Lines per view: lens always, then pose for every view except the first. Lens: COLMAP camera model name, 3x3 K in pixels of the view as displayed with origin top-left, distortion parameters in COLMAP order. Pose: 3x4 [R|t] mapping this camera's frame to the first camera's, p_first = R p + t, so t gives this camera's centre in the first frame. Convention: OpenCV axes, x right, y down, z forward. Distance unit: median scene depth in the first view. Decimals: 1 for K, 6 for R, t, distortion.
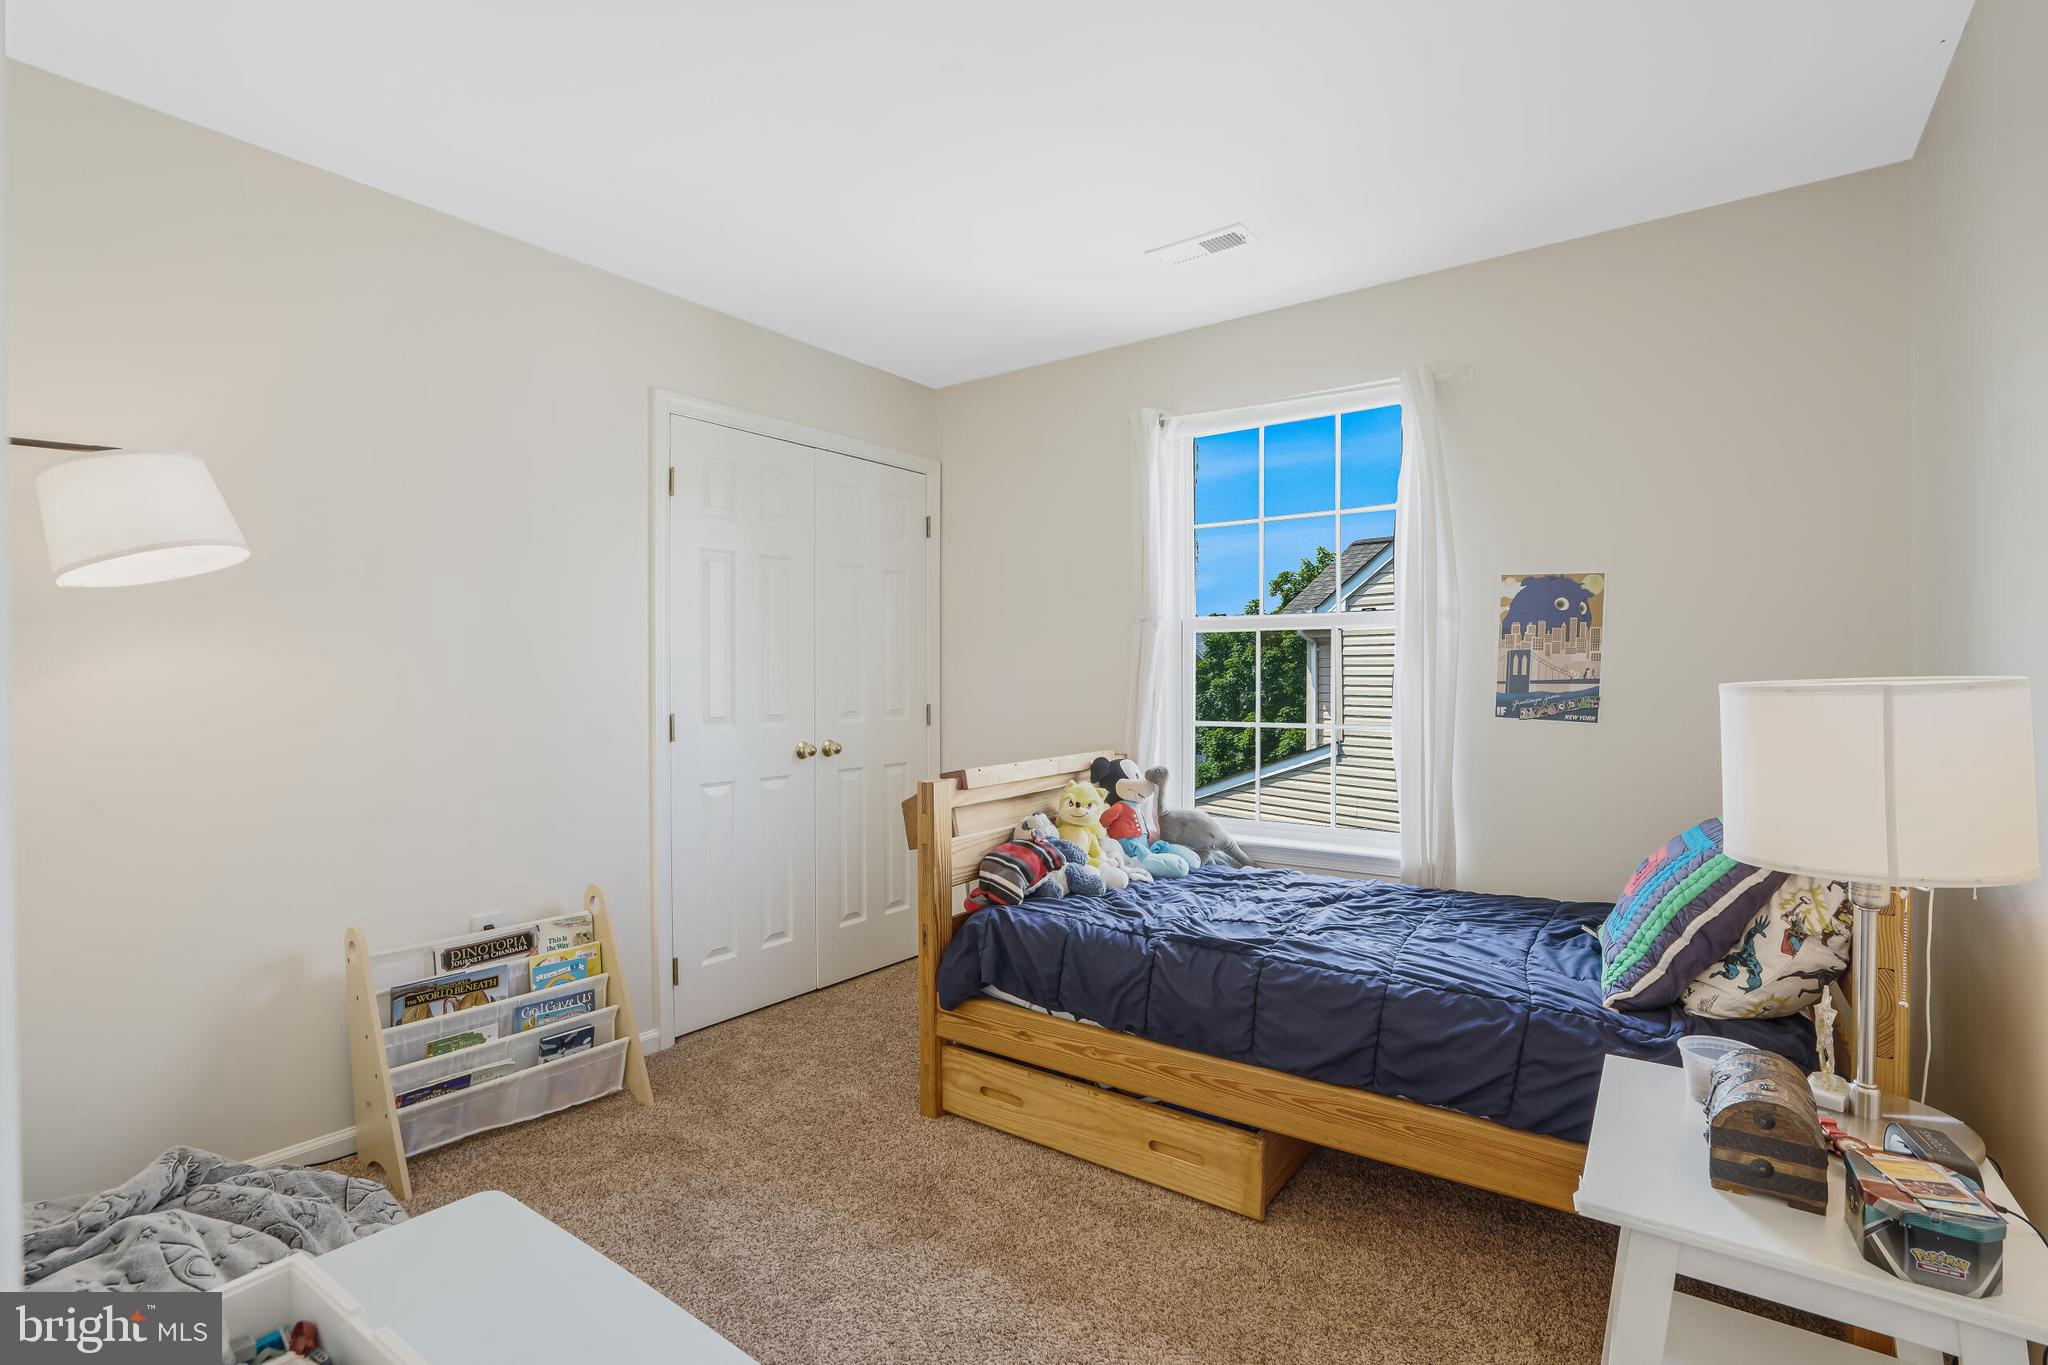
lens RADIAL K [[926.1, 0, 1029.7], [0, 926.1, 684.5], [0, 0, 1]] dist [-0.037353, 0.001095]
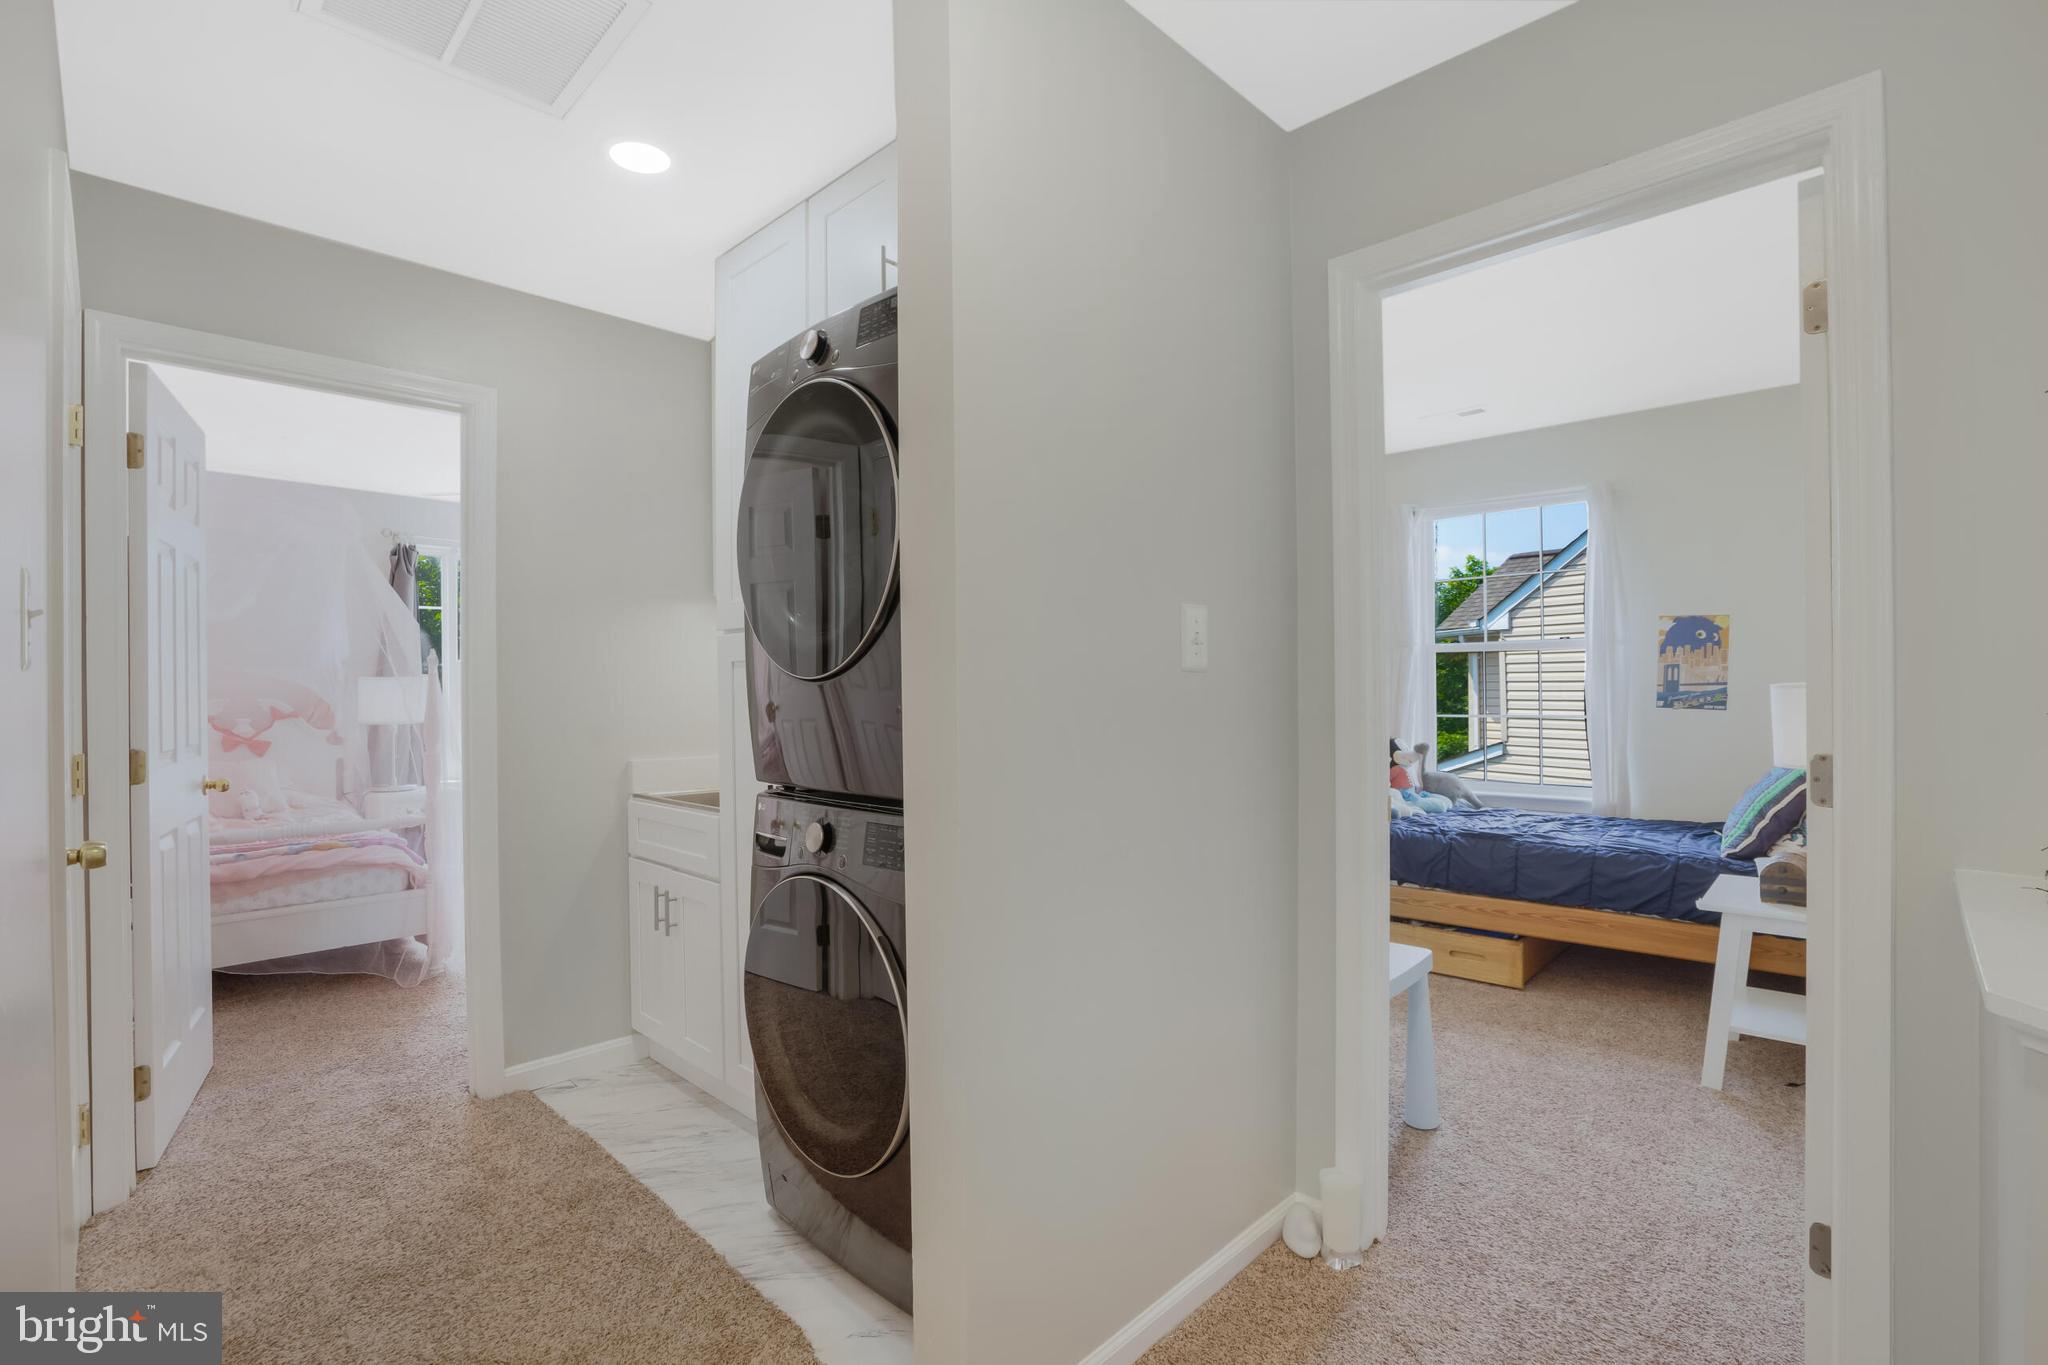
lens RADIAL K [[926.1, 0, 1026.6], [0, 926.1, 685.4], [0, 0, 1]] dist [-0.037353, 0.001095]
pose [[0.990827, -0.010900, -0.134693, -0.353840], [0.009589, 0.999900, -0.010380, 0.004087], [0.134793, 0.008993, 0.990833, -0.695245]]
